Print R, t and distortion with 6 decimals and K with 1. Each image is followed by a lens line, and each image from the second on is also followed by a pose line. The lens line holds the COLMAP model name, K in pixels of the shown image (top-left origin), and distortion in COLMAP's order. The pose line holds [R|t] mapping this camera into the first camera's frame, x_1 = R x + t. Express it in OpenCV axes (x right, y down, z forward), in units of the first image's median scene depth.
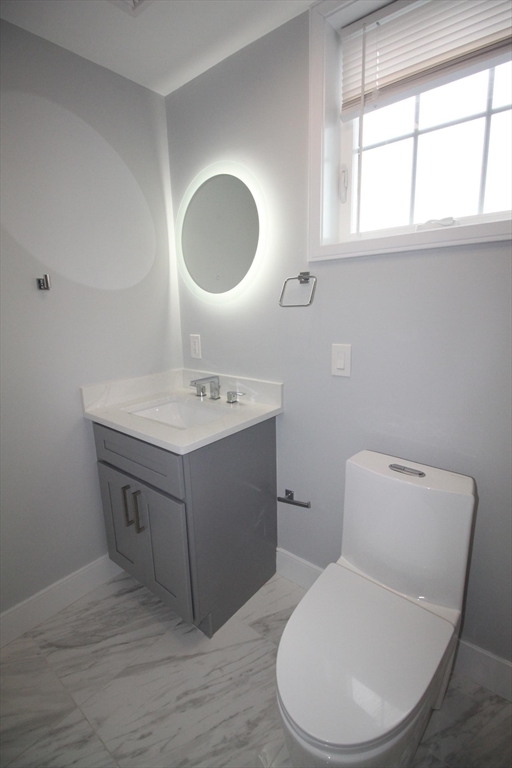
lens RADIAL K [[353.3, 0, 255.6], [0, 353.3, 381.6], [0, 0, 1]] dist [0.000974, -0.014571]
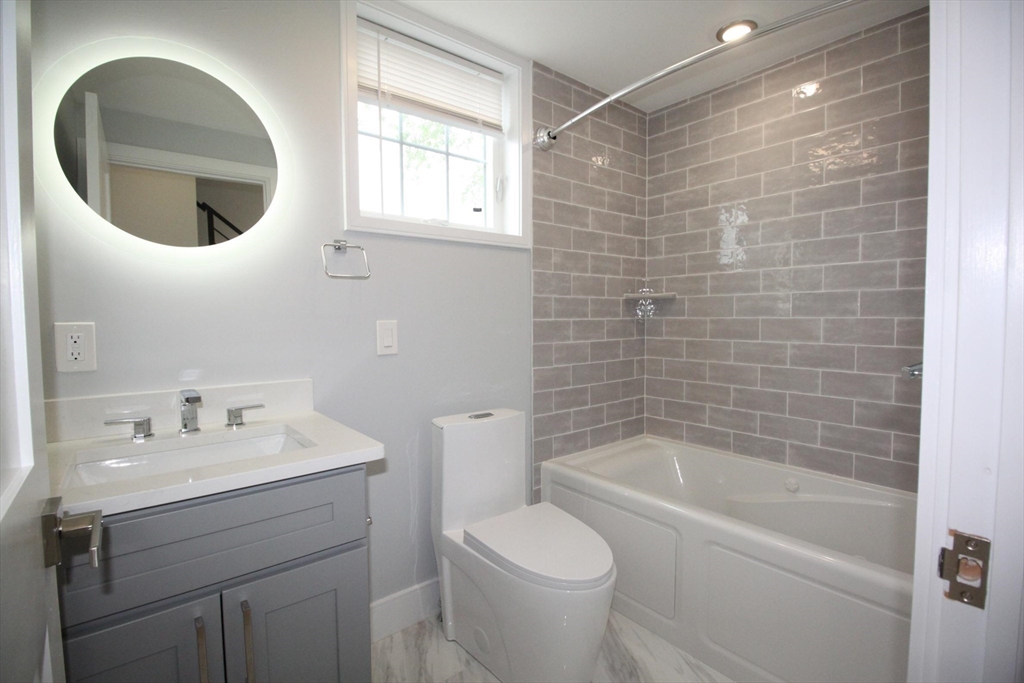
lens RADIAL K [[471.0, 0, 514.6], [0, 471.0, 337.5], [0, 0, 1]] dist [0.000974, -0.014571]
pose [[0.202612, -0.029134, 0.978826, -0.957730], [0.209178, 0.977774, -0.014196, 0.029951], [-0.956657, 0.207625, 0.204203, 0.426300]]
